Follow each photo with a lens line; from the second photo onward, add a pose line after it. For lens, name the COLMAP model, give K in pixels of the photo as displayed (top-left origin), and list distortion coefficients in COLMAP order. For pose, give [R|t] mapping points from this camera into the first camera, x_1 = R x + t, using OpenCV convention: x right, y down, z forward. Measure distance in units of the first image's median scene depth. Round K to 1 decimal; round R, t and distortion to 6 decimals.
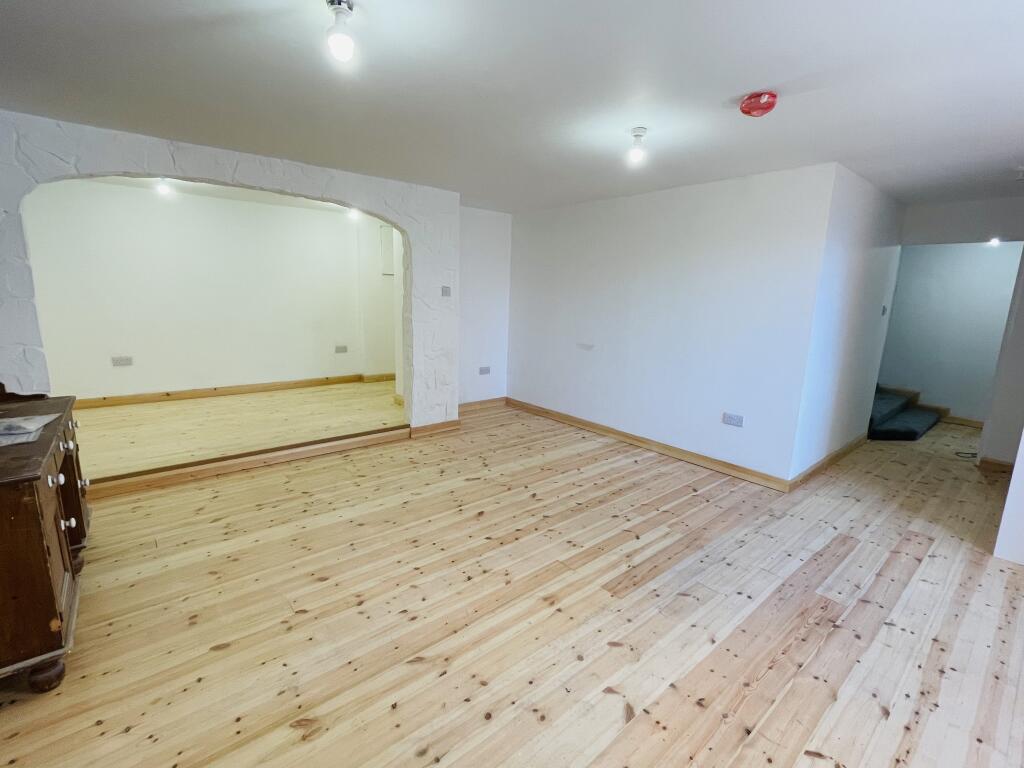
lens RADIAL K [[470.1, 0, 512.3], [0, 470.1, 382.9], [0, 0, 1]] dist [-0.003537, -0.000279]
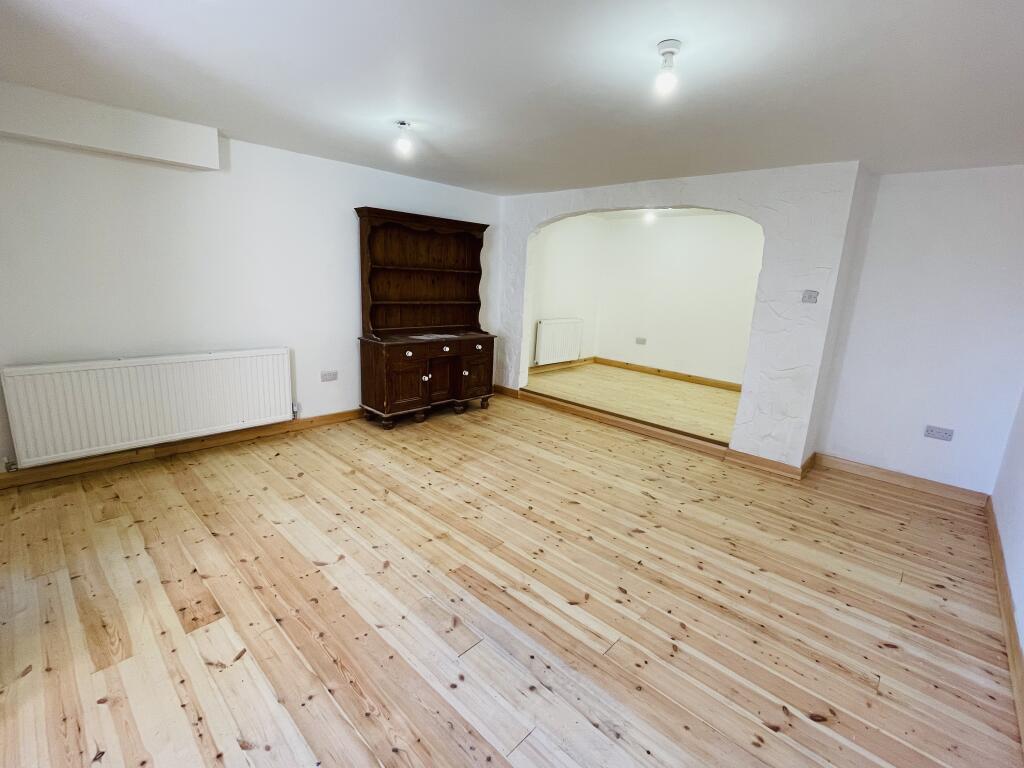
lens RADIAL K [[470.1, 0, 512.0], [0, 470.1, 385.1], [0, 0, 1]] dist [-0.003537, -0.000279]
pose [[0.114568, 0.203398, -0.972370, 0.783306], [-0.241519, 0.955150, 0.171339, -0.097056], [0.963609, 0.215216, 0.158554, 0.601113]]
